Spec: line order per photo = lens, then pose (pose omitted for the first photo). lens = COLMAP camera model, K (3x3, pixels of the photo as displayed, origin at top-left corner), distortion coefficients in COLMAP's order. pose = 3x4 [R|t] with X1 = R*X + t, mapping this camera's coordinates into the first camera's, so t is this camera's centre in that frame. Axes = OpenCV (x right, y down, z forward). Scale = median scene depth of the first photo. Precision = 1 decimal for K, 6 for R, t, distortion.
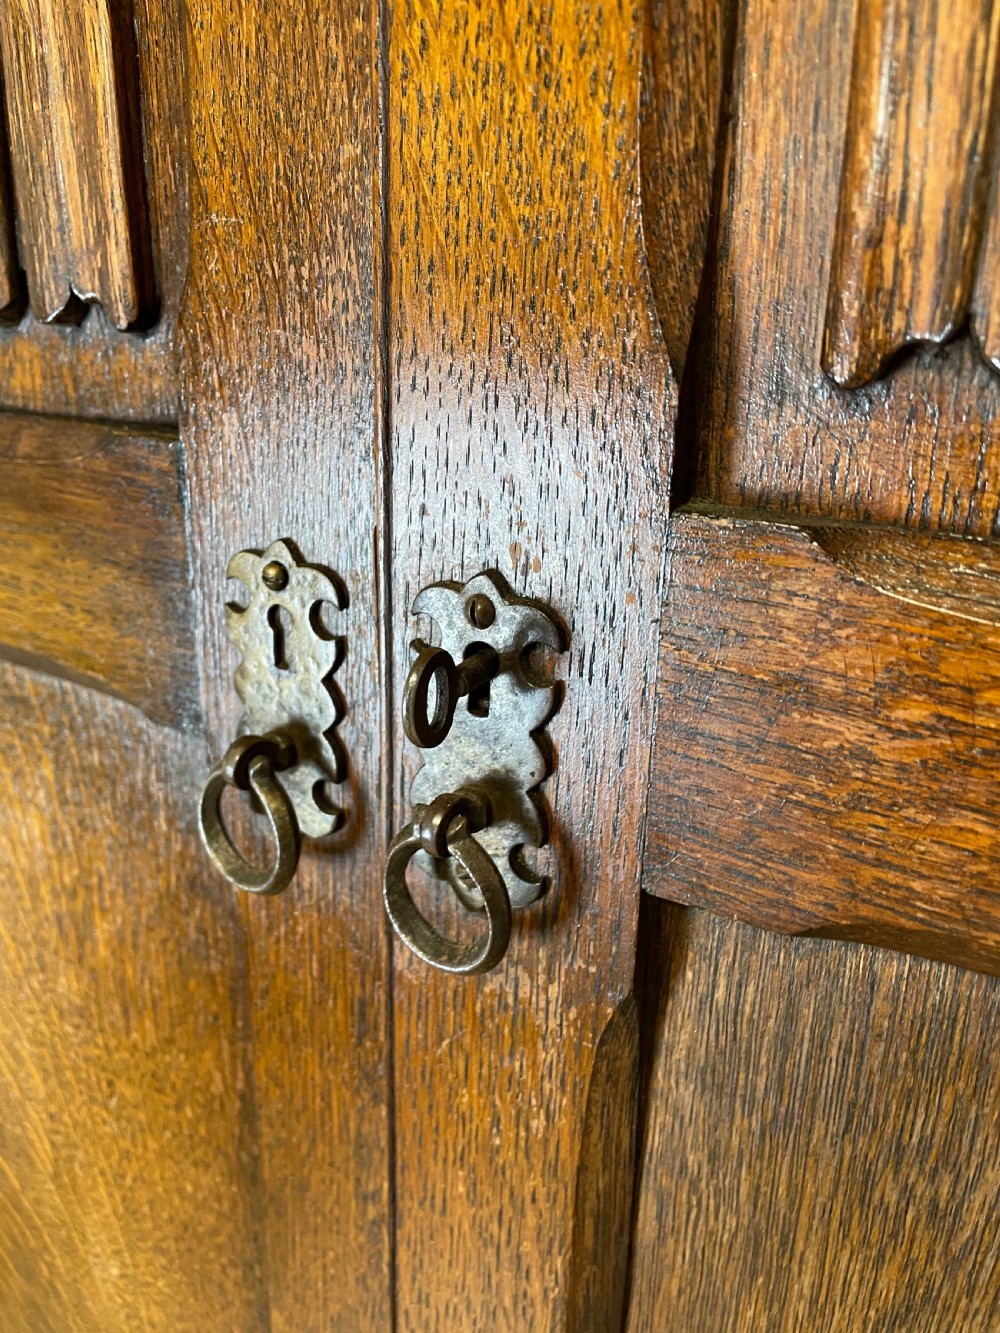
lens RADIAL K [[1009.9, 0, 500.0], [0, 1009.9, 666.5], [0, 0, 1]] dist [0.096232, -0.174617]
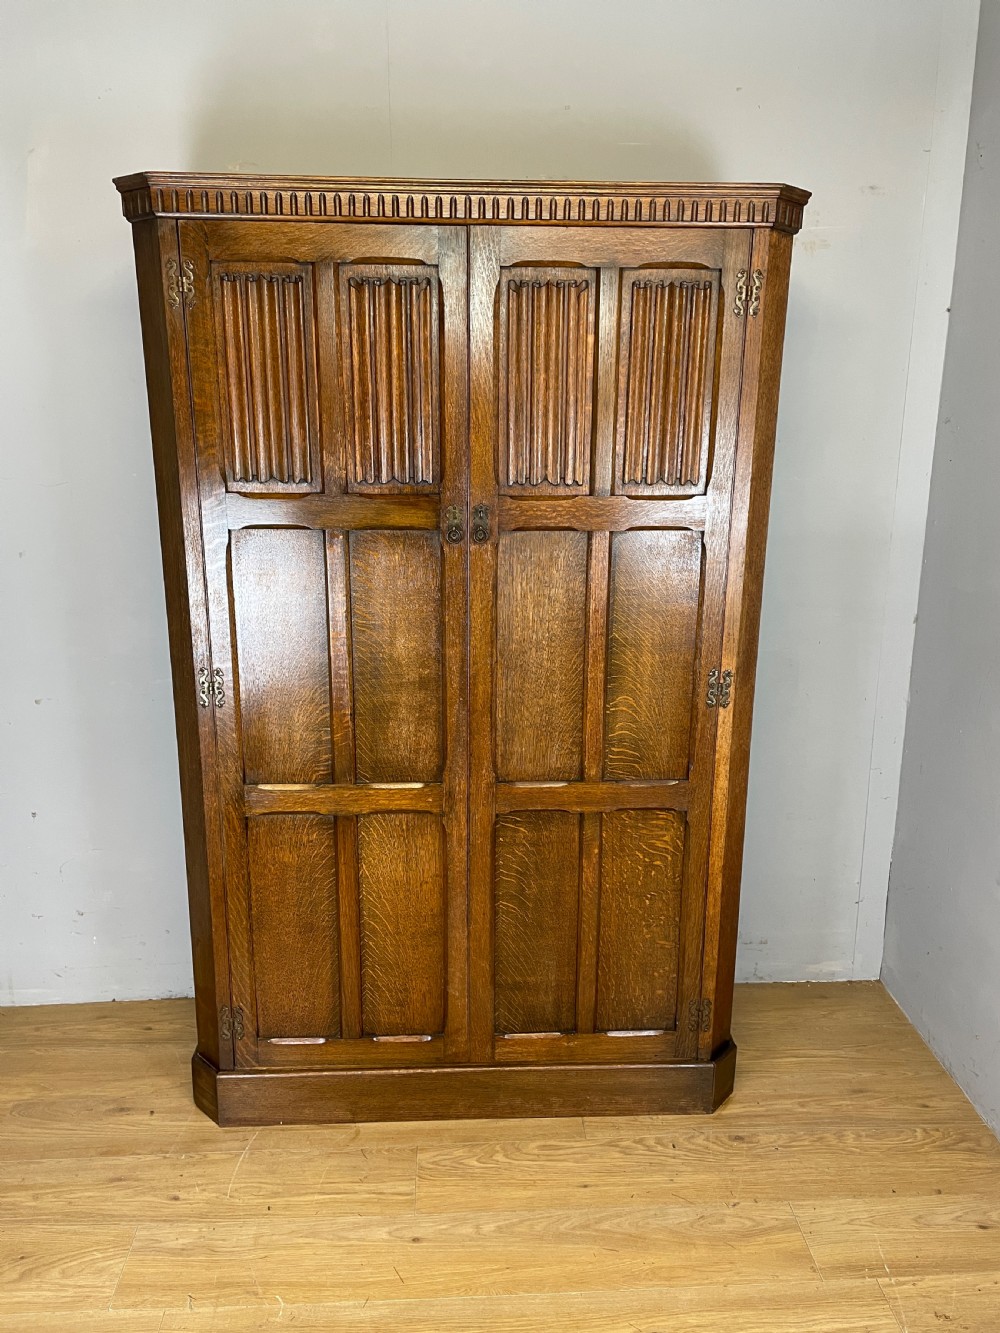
lens RADIAL K [[998.3, 0, 507.5], [0, 998.3, 660.7], [0, 0, 1]] dist [0.092926, -0.113509]
pose [[0.824734, -0.158796, 0.542769, -5.670349], [0.193185, 0.981141, -0.006494, 1.621586], [-0.531502, 0.110210, 0.839857, -7.720123]]
